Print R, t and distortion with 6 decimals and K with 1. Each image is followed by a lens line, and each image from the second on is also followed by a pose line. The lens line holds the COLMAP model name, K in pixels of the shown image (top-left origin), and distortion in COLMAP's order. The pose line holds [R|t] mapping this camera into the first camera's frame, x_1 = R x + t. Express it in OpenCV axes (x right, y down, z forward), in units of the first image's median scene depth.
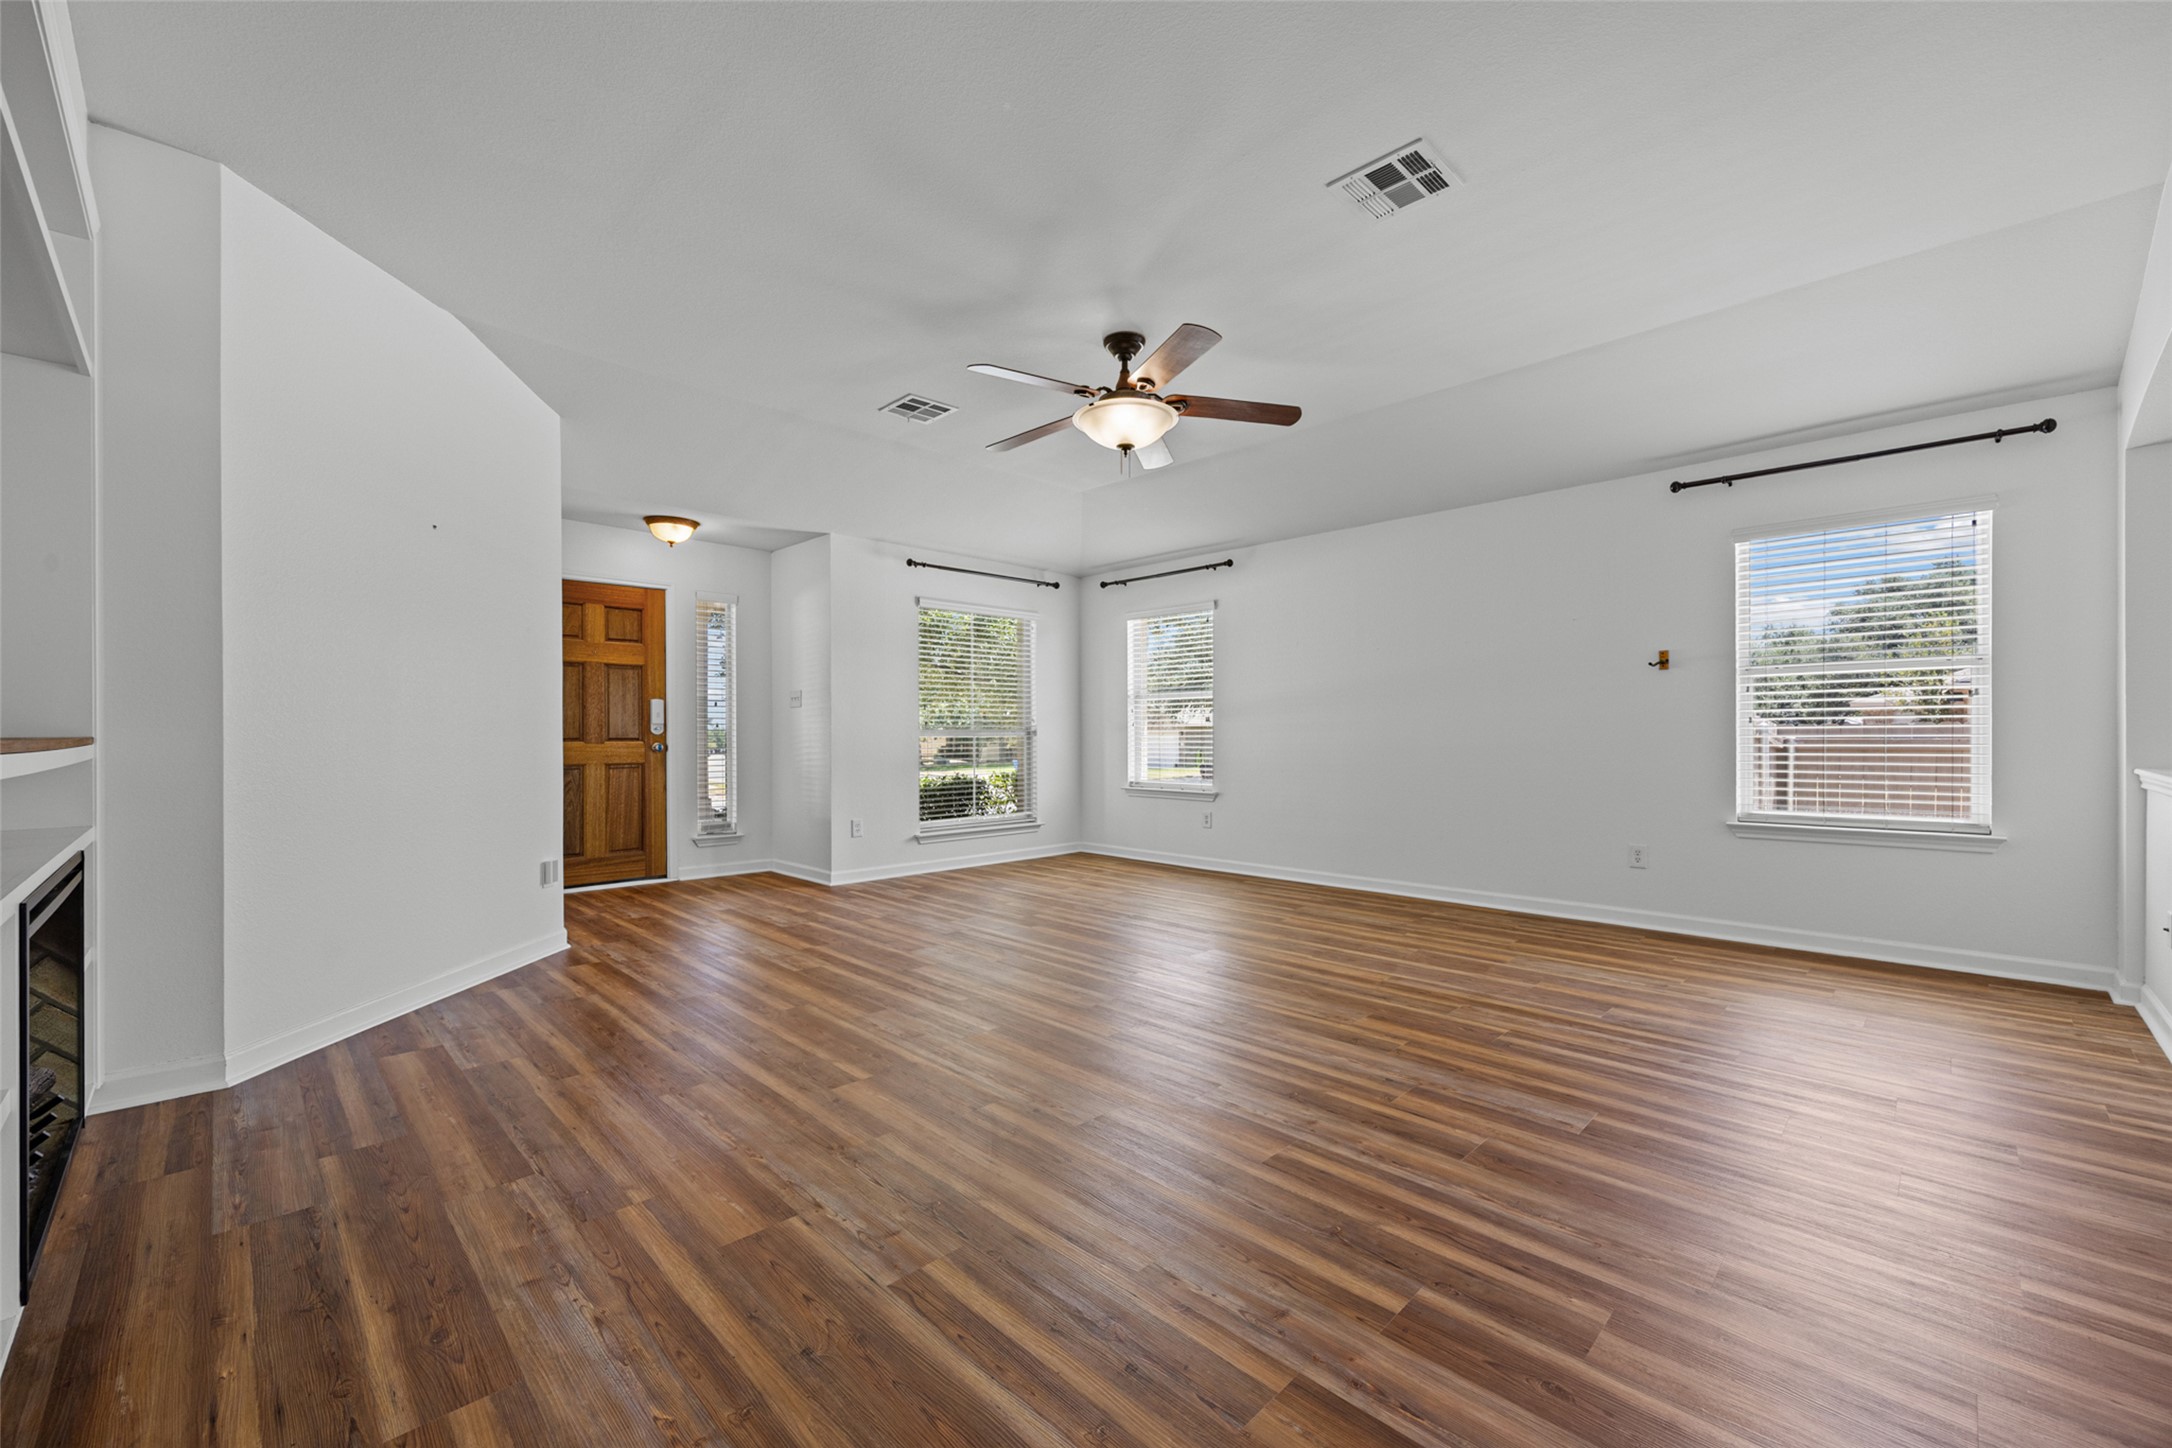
lens RADIAL K [[879.1, 0, 1079.7], [0, 879.1, 729.1], [0, 0, 1]] dist [-0.000906, -0.000040]
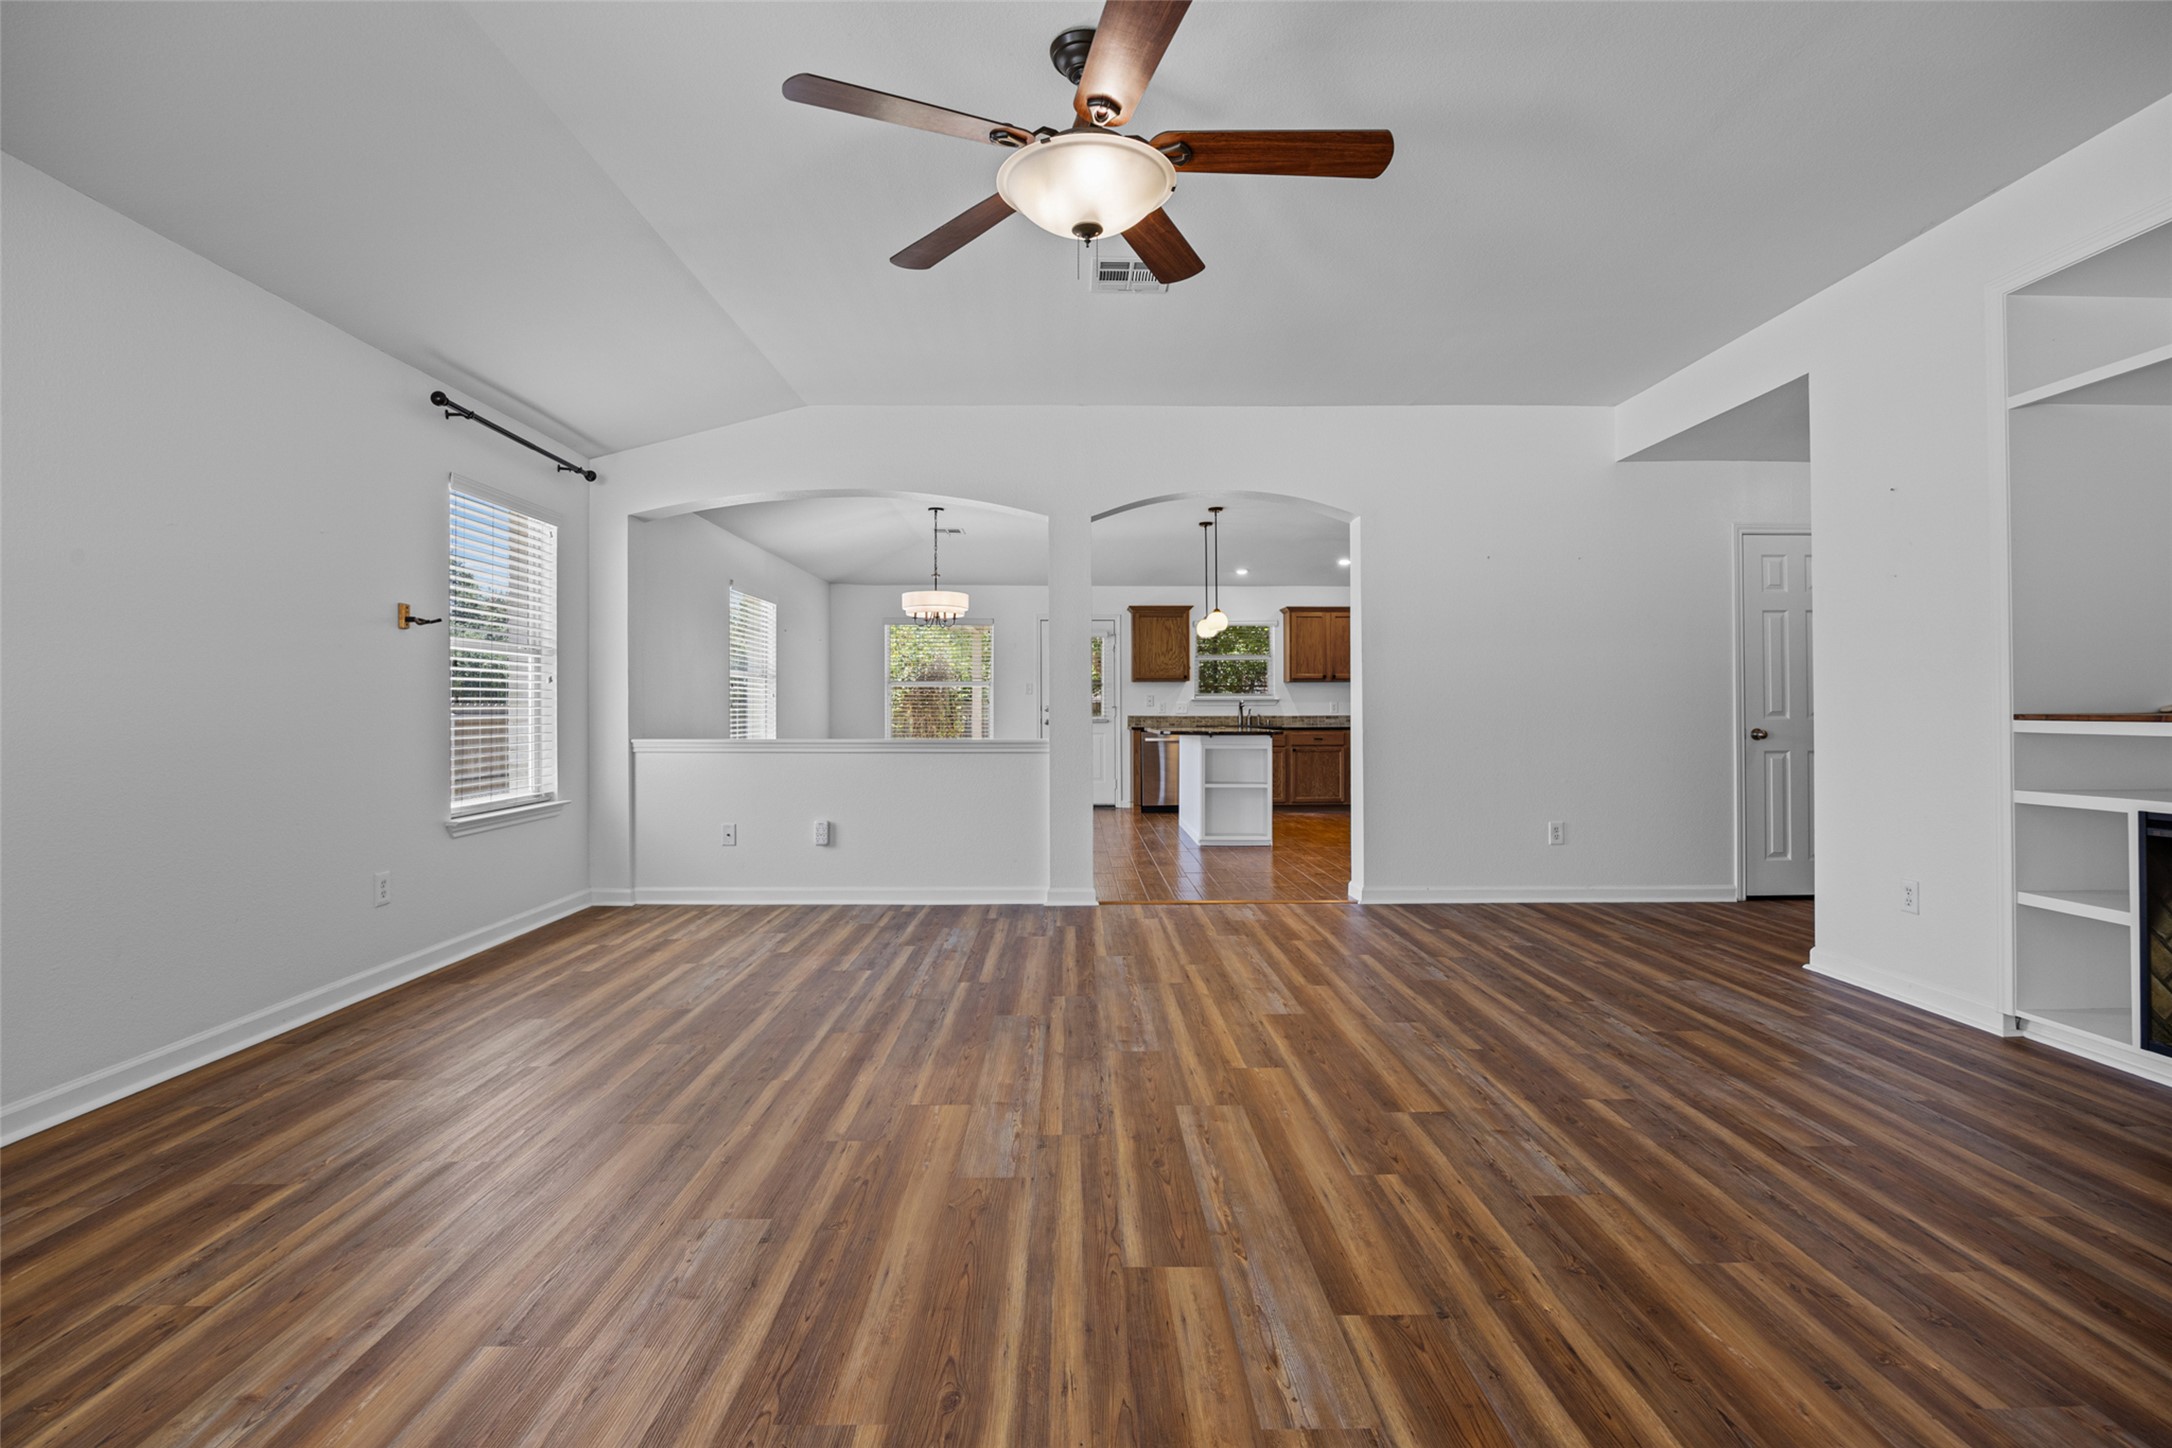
lens RADIAL K [[1008.1, 0, 1085.6], [0, 1008.1, 716.4], [0, 0, 1]] dist [-0.018818, -0.000710]
pose [[-0.727807, -0.000964, 0.685782, -0.524602], [0.000425, 0.999998, 0.001857, 0.008188], [-0.685782, 0.001643, -0.727805, 1.936238]]
